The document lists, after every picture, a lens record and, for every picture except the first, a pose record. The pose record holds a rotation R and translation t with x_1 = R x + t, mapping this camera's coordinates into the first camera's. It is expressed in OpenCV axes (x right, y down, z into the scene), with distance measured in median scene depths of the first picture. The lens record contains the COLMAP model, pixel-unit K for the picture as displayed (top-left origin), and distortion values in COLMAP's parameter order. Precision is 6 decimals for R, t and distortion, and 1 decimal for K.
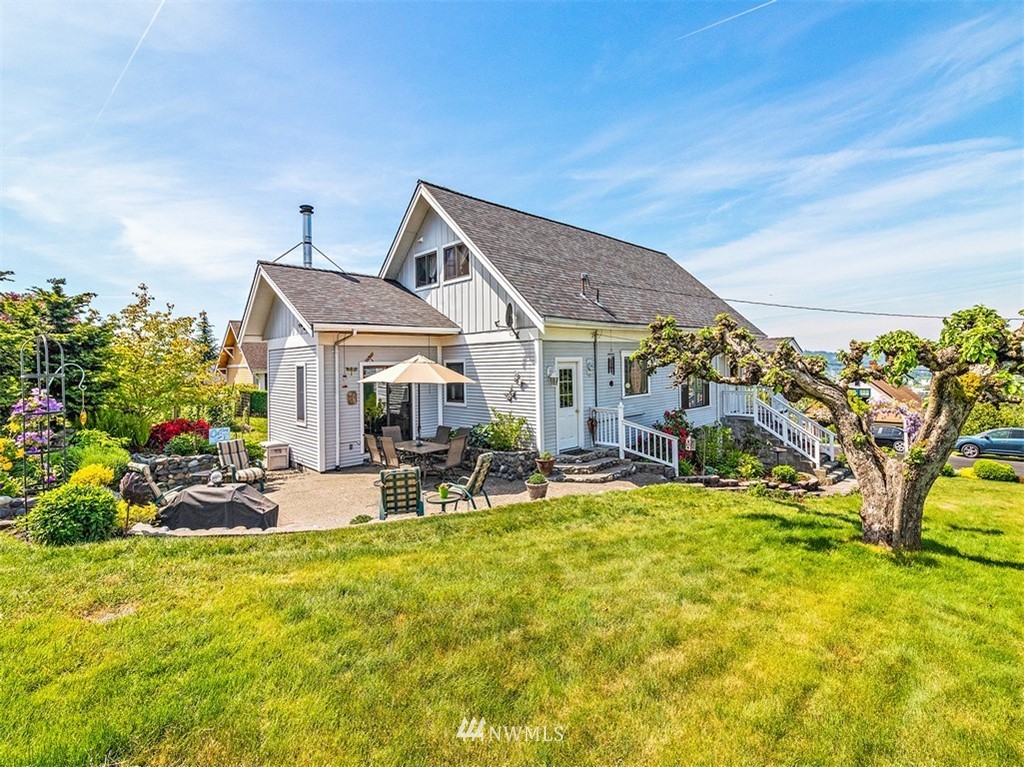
lens RADIAL K [[473.3, 0, 504.3], [0, 473.3, 374.7], [0, 0, 1]] dist [0.005076, -0.001584]
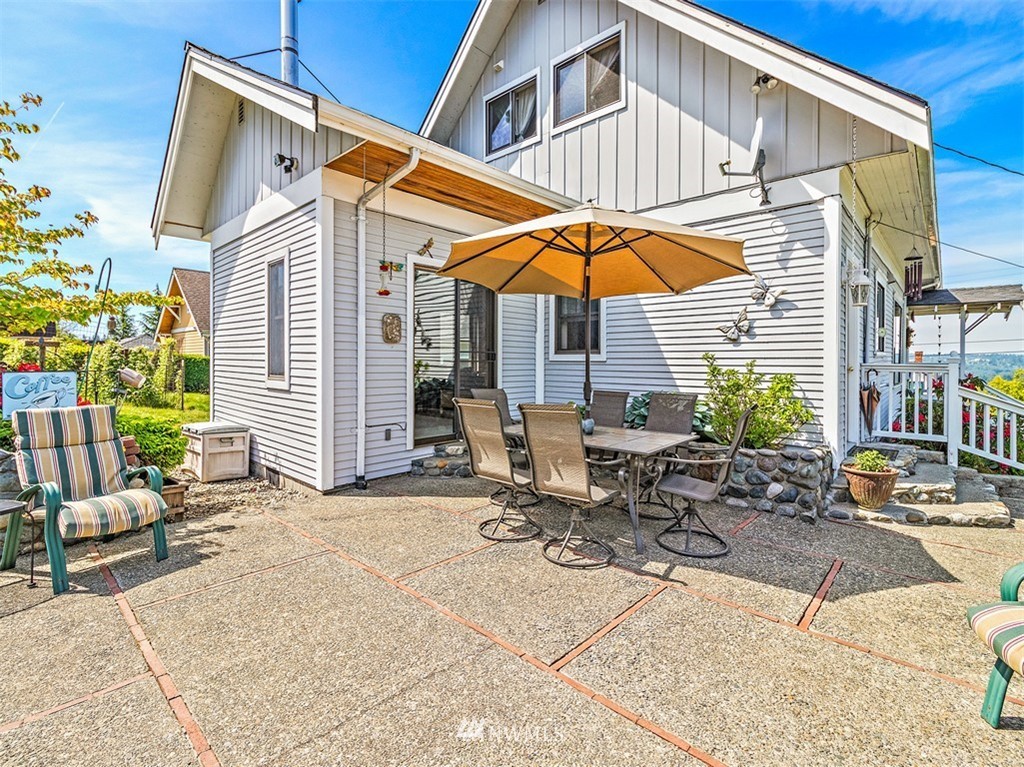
lens RADIAL K [[473.3, 0, 504.3], [0, 473.3, 374.7], [0, 0, 1]] dist [0.005076, -0.001584]
pose [[0.998097, 0.021005, 0.057978, -0.240863], [-0.021683, 0.999703, 0.011102, 0.087677], [-0.057727, -0.012338, 0.998256, 0.540565]]
